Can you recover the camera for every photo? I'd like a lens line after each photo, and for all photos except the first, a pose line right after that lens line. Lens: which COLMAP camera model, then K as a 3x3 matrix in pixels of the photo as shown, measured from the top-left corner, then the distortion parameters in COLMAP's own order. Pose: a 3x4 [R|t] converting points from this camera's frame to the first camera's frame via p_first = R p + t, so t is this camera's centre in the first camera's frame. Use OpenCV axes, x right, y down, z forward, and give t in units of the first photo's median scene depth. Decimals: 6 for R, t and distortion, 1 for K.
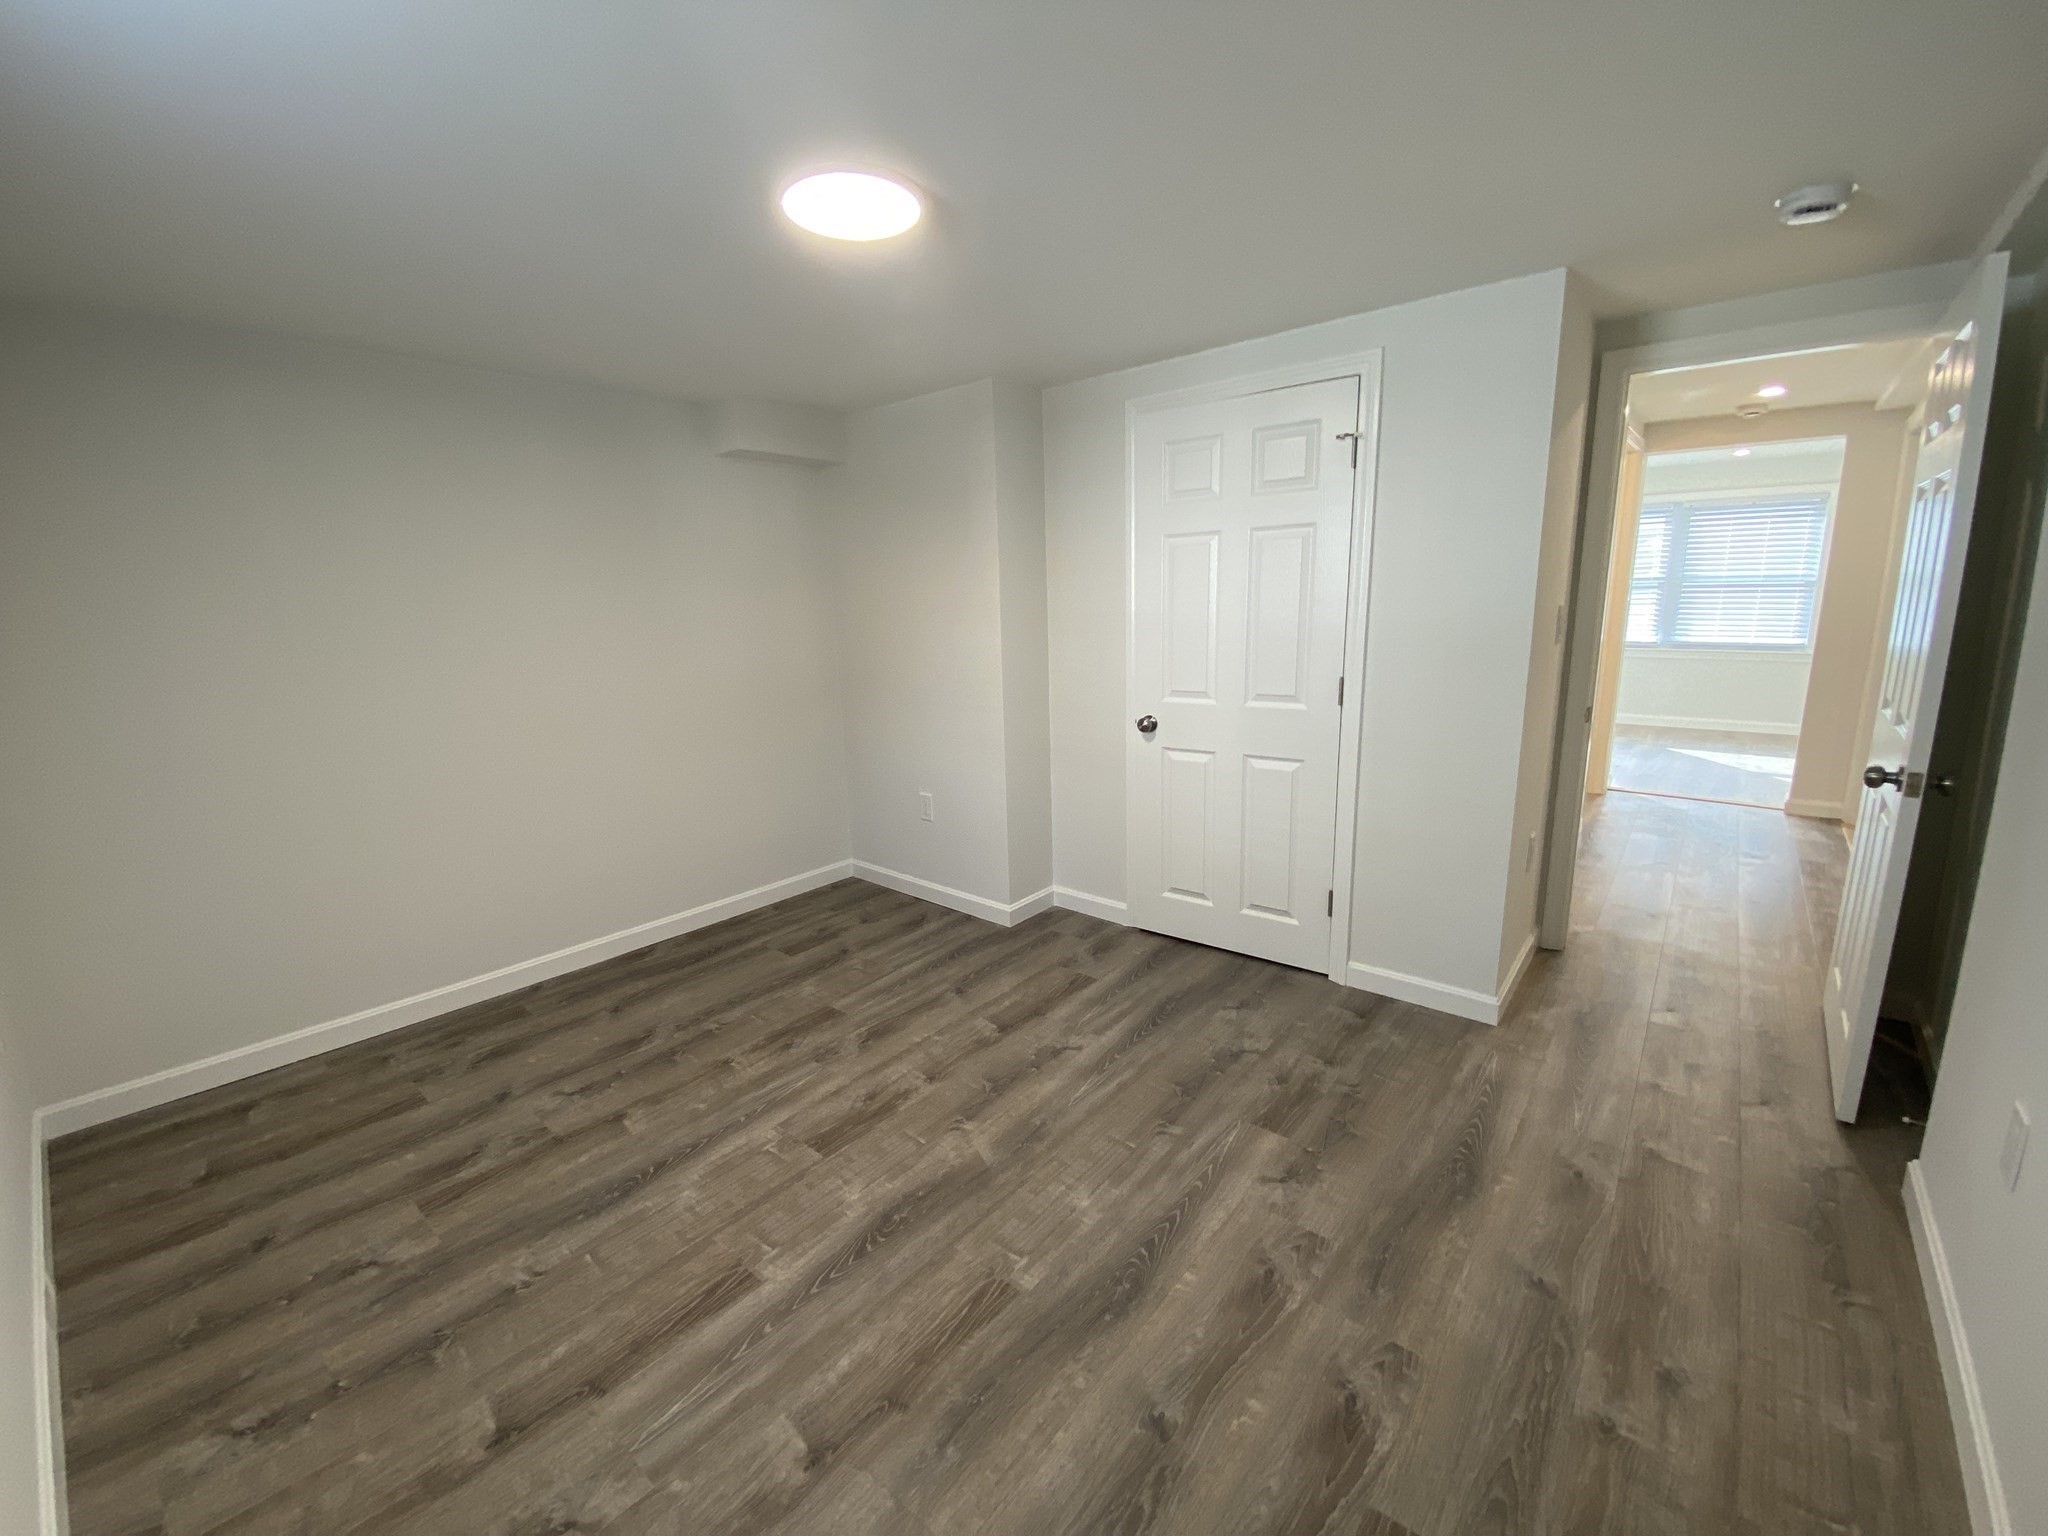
lens RADIAL K [[836.3, 0, 1038.0], [0, 836.3, 767.6], [0, 0, 1]] dist [0.053363, -0.034449]
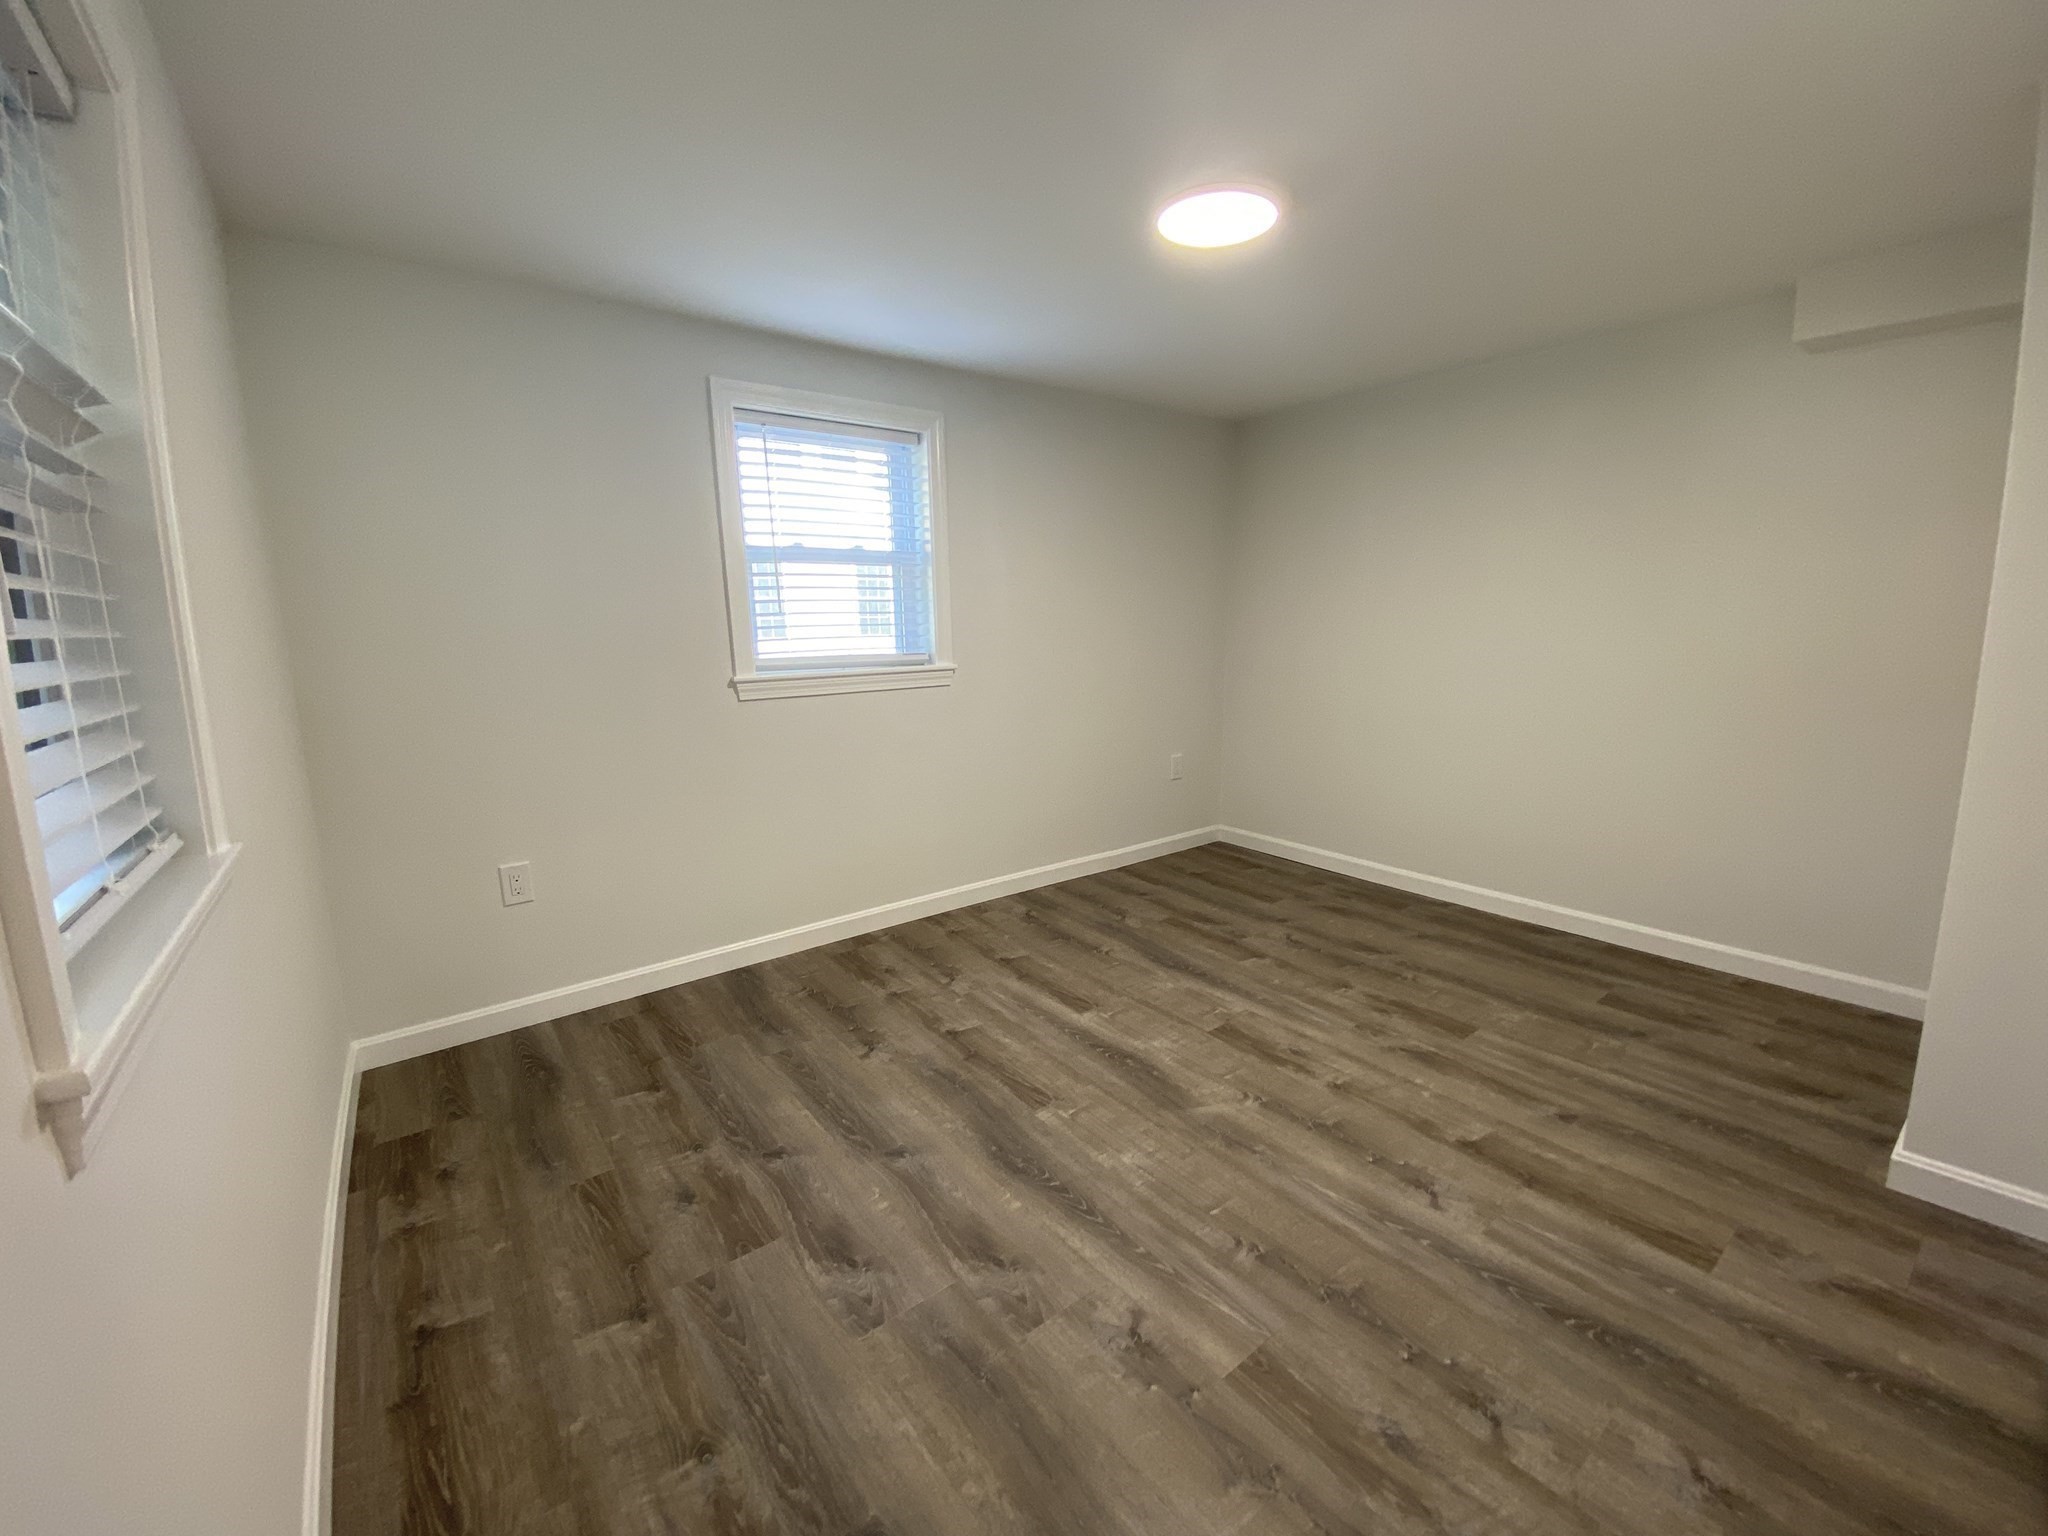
lens RADIAL K [[836.3, 0, 1038.0], [0, 836.3, 767.6], [0, 0, 1]] dist [0.053363, -0.034449]
pose [[-0.216353, 0.199108, -0.955797, 0.823945], [-0.174277, 0.955384, 0.238471, -0.139458], [0.960635, 0.218167, -0.172000, 0.834152]]
